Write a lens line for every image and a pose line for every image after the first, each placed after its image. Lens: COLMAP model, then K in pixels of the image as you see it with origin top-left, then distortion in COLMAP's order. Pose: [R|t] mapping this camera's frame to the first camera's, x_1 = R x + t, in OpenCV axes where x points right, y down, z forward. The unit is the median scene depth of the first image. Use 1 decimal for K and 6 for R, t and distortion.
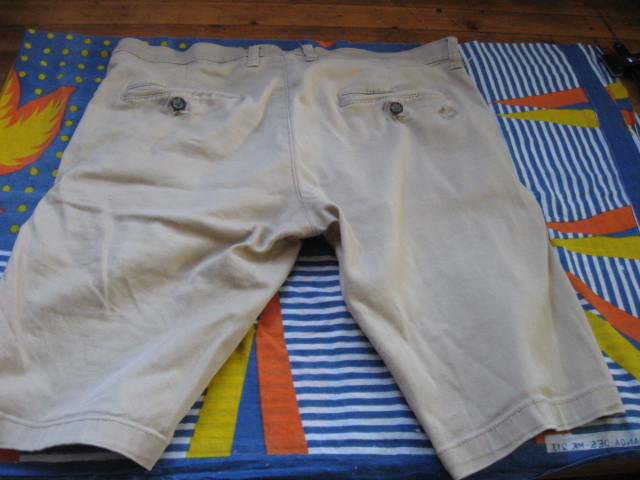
lens RADIAL K [[675.4, 0, 320.0], [0, 675.4, 240.0], [0, 0, 1]] dist [-0.181245, 0.199503]
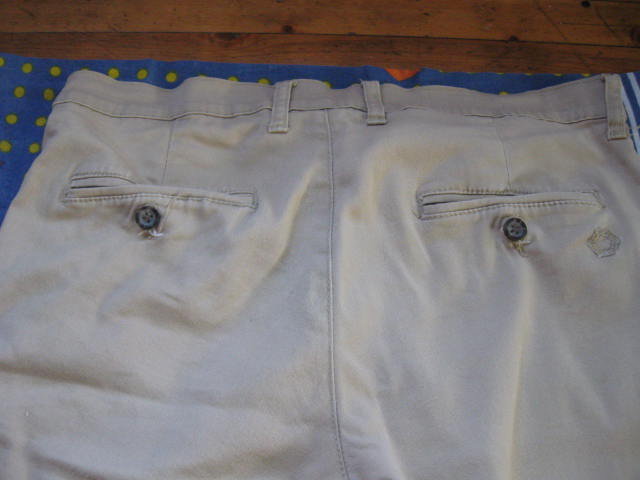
lens RADIAL K [[675.4, 0, 320.0], [0, 675.4, 240.0], [0, 0, 1]] dist [-0.181245, 0.199503]
pose [[0.994204, 0.050762, -0.094776, -0.000501], [-0.031941, 0.981175, 0.190459, -0.293333], [0.102660, -0.186328, 0.977109, 0.408872]]
